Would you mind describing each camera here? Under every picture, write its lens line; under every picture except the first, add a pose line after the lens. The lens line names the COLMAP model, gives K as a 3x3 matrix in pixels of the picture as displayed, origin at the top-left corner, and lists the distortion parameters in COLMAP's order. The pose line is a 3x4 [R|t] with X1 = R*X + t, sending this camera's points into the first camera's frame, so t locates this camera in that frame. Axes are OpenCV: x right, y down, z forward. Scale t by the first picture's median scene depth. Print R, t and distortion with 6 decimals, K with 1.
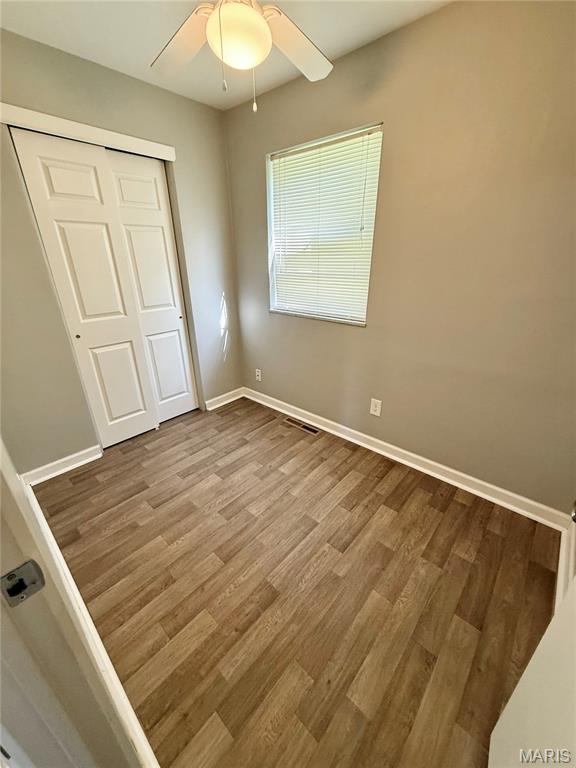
lens RADIAL K [[303.1, 0, 288.0], [0, 303.1, 384.0], [0, 0, 1]] dist [-0.011667, -0.000096]
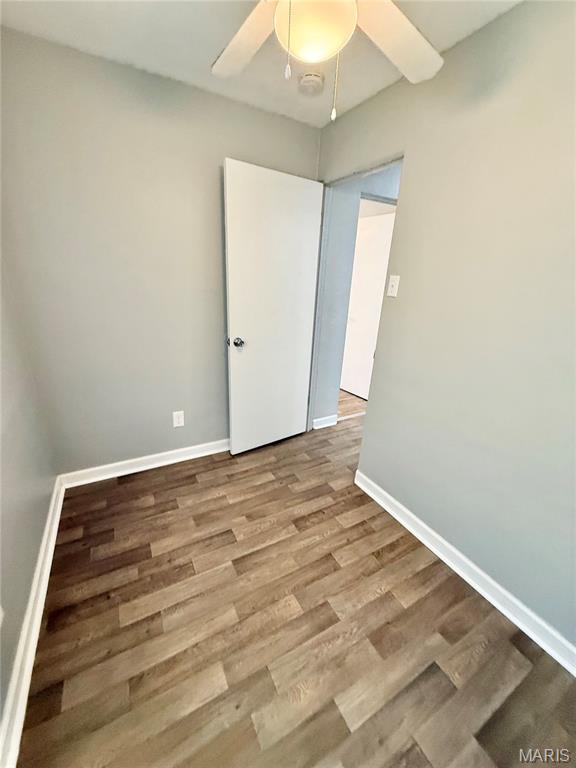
lens RADIAL K [[303.1, 0, 288.0], [0, 303.1, 384.0], [0, 0, 1]] dist [-0.011667, -0.000096]
pose [[-0.947203, -0.138747, 0.289061, -0.278809], [0.091157, 0.747797, 0.657640, -0.590284], [-0.307404, 0.649268, -0.695668, 1.339565]]
